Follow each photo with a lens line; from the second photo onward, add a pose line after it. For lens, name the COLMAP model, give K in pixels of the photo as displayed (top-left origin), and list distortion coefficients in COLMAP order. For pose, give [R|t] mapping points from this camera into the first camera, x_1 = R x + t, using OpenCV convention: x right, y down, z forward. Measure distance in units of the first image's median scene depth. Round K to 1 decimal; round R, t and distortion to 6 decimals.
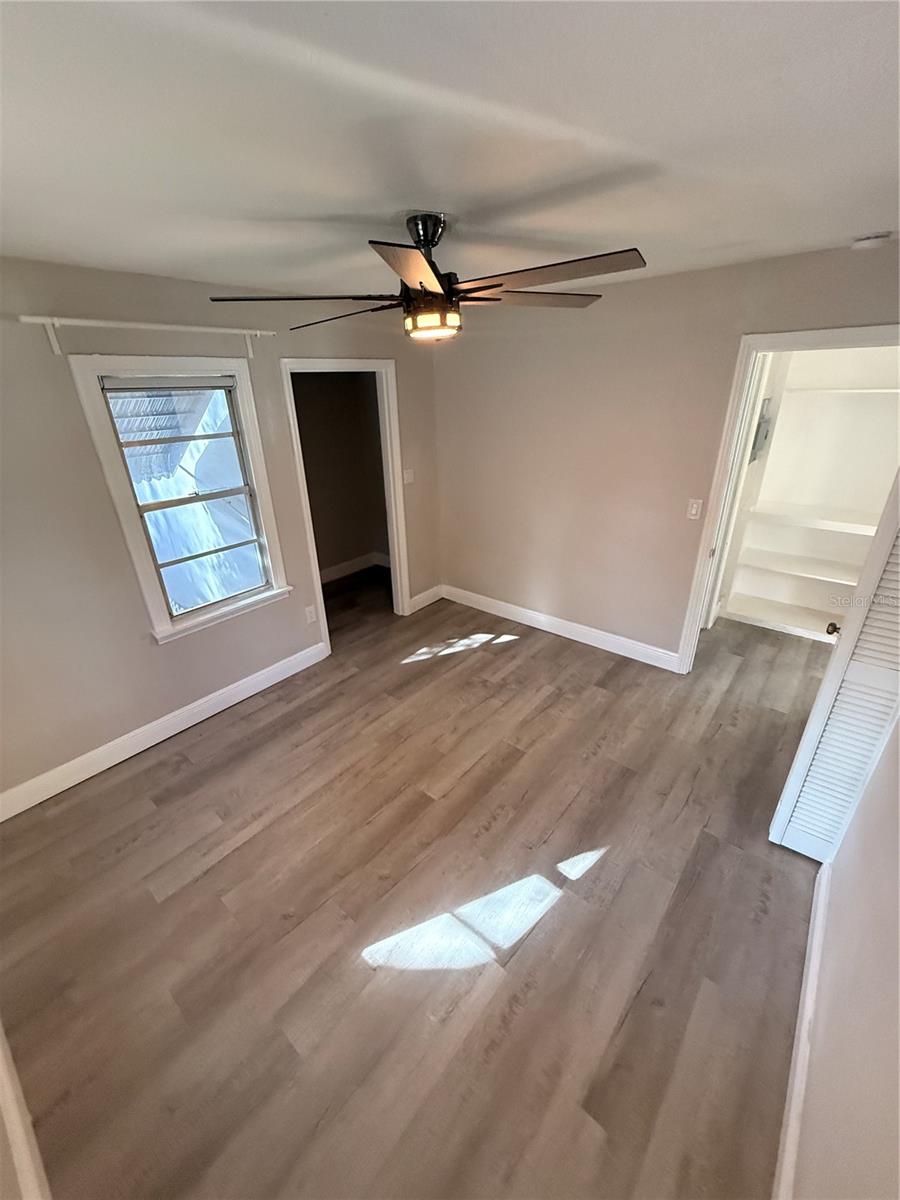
lens RADIAL K [[479.9, 0, 448.6], [0, 479.9, 597.7], [0, 0, 1]] dist [-0.000600, 0.000664]
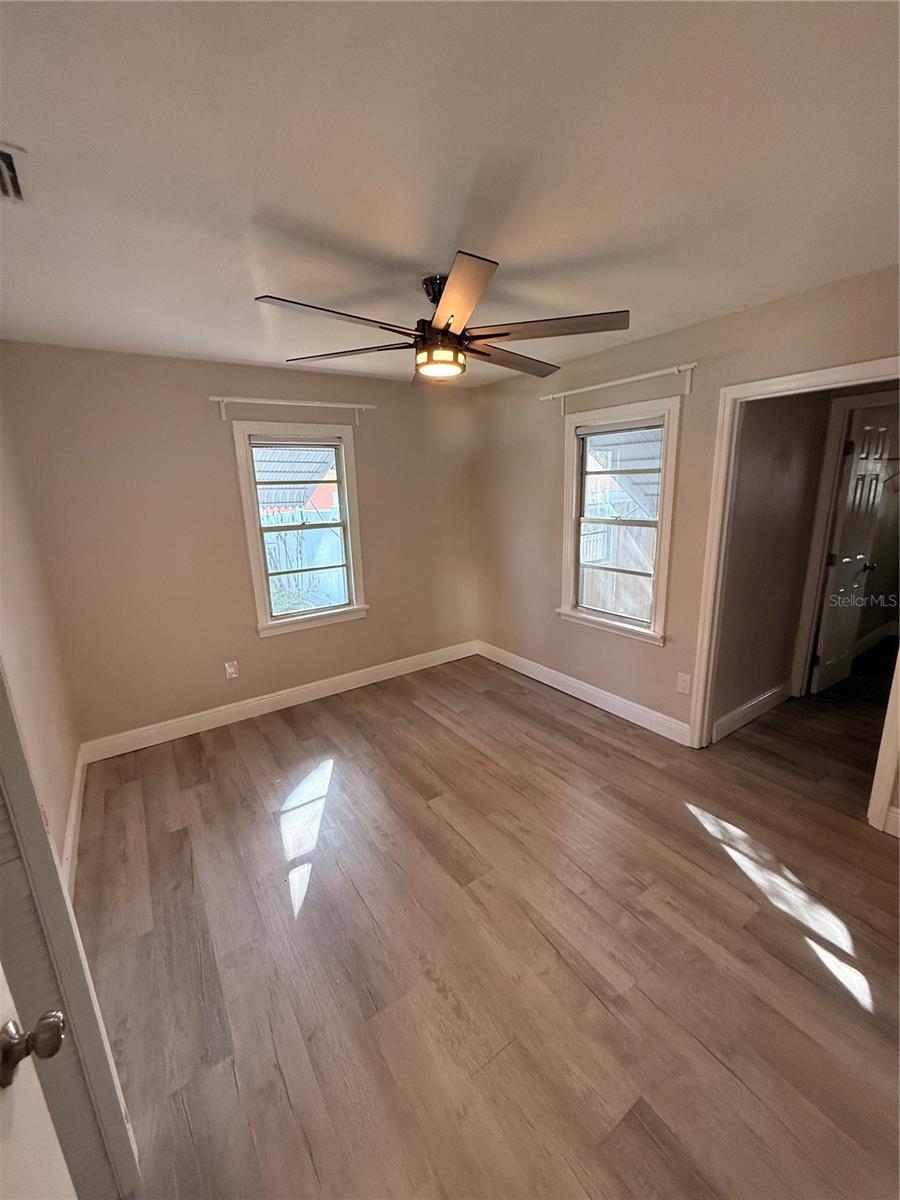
lens RADIAL K [[479.9, 0, 448.6], [0, 479.9, 597.7], [0, 0, 1]] dist [-0.000600, 0.000664]
pose [[-0.266752, 0.258843, -0.928355, 0.708153], [-0.361340, 0.866133, 0.345321, -0.297549], [0.893463, 0.427567, -0.137512, 0.862209]]
